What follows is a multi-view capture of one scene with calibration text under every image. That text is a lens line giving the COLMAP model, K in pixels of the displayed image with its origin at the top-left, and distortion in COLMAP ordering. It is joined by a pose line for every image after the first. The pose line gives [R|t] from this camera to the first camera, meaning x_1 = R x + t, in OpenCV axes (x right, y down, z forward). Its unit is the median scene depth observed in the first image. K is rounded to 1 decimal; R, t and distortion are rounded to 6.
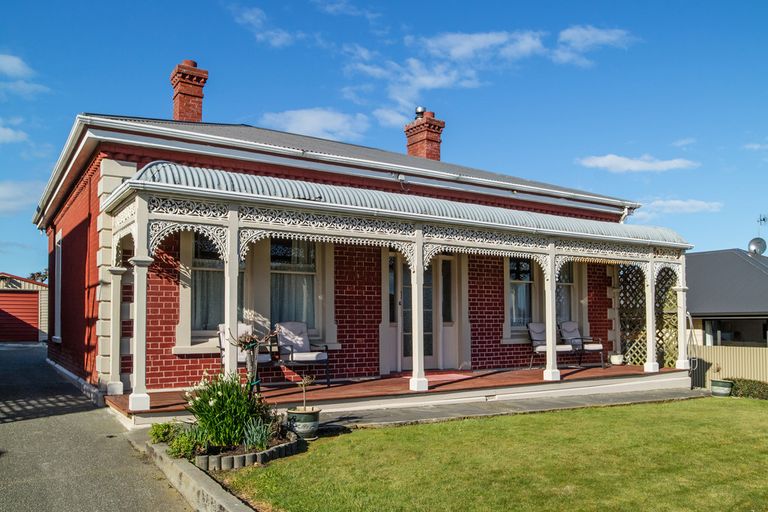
lens RADIAL K [[582.4, 0, 383.6], [0, 582.4, 277.1], [0, 0, 1]] dist [-0.029957, -0.005820]
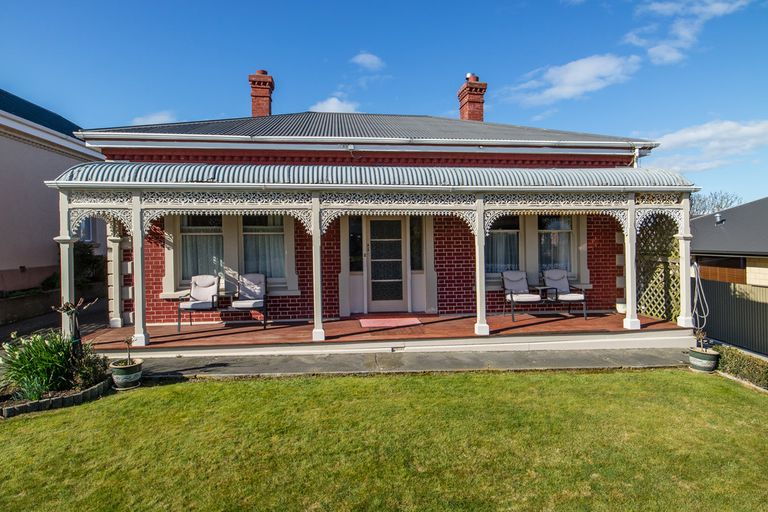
lens RADIAL K [[425.1, 0, 384.2], [0, 425.1, 231.9], [0, 0, 1]] dist [-0.000280, -0.000119]
pose [[0.909697, -0.015606, -0.414979, 0.456251], [0.037168, 0.998343, 0.043933, -0.041186], [0.413606, -0.055390, 0.908770, 0.268042]]
